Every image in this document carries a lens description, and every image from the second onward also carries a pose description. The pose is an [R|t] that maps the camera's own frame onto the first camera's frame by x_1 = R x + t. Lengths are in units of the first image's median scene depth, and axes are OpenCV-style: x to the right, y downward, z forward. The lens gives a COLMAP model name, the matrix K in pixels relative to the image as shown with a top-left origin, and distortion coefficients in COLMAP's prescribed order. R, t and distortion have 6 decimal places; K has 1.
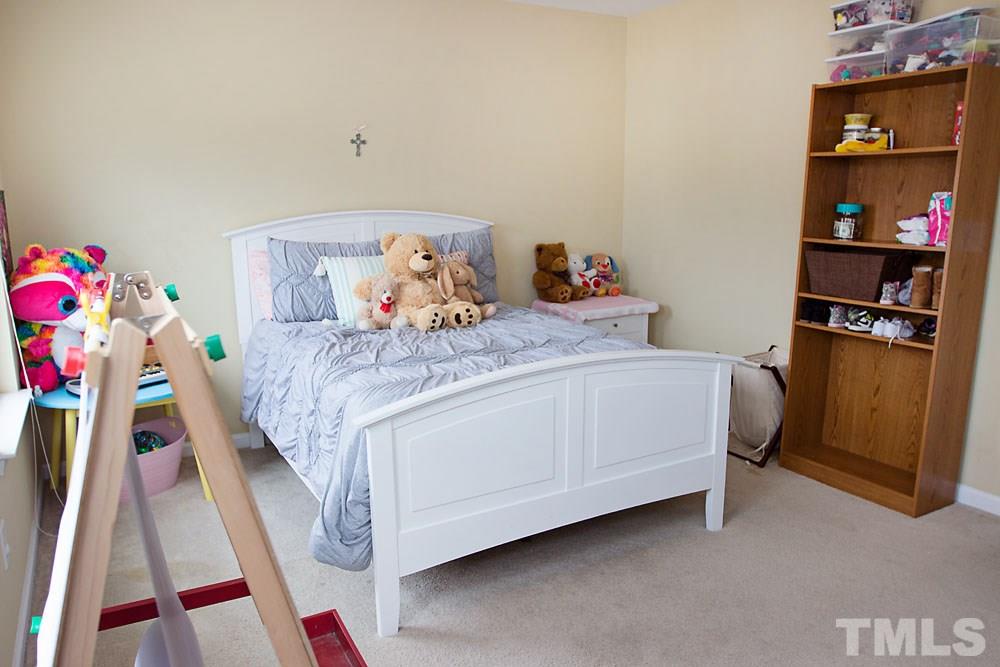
lens RADIAL K [[740.9, 0, 500.2], [0, 740.9, 335.3], [0, 0, 1]] dist [-0.057029, 0.019521]
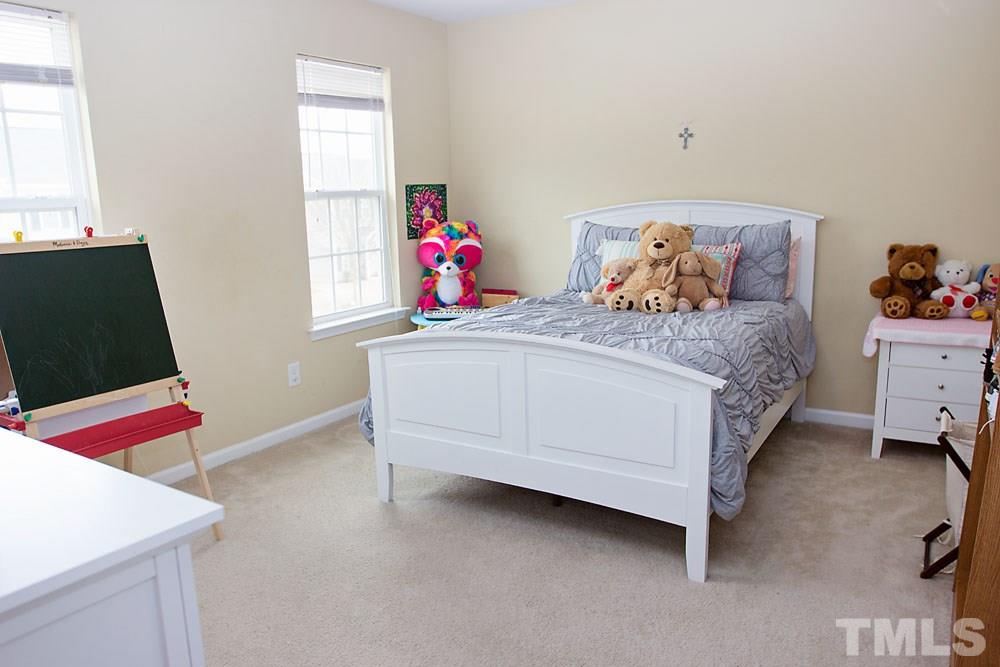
lens RADIAL K [[740.9, 0, 500.3], [0, 740.9, 332.7], [0, 0, 1]] dist [-0.057029, 0.019521]
pose [[0.479013, 0.163156, -0.862512, 0.743253], [-0.149488, 0.983384, 0.102999, -0.059837], [0.864986, 0.079597, 0.495444, 0.305541]]
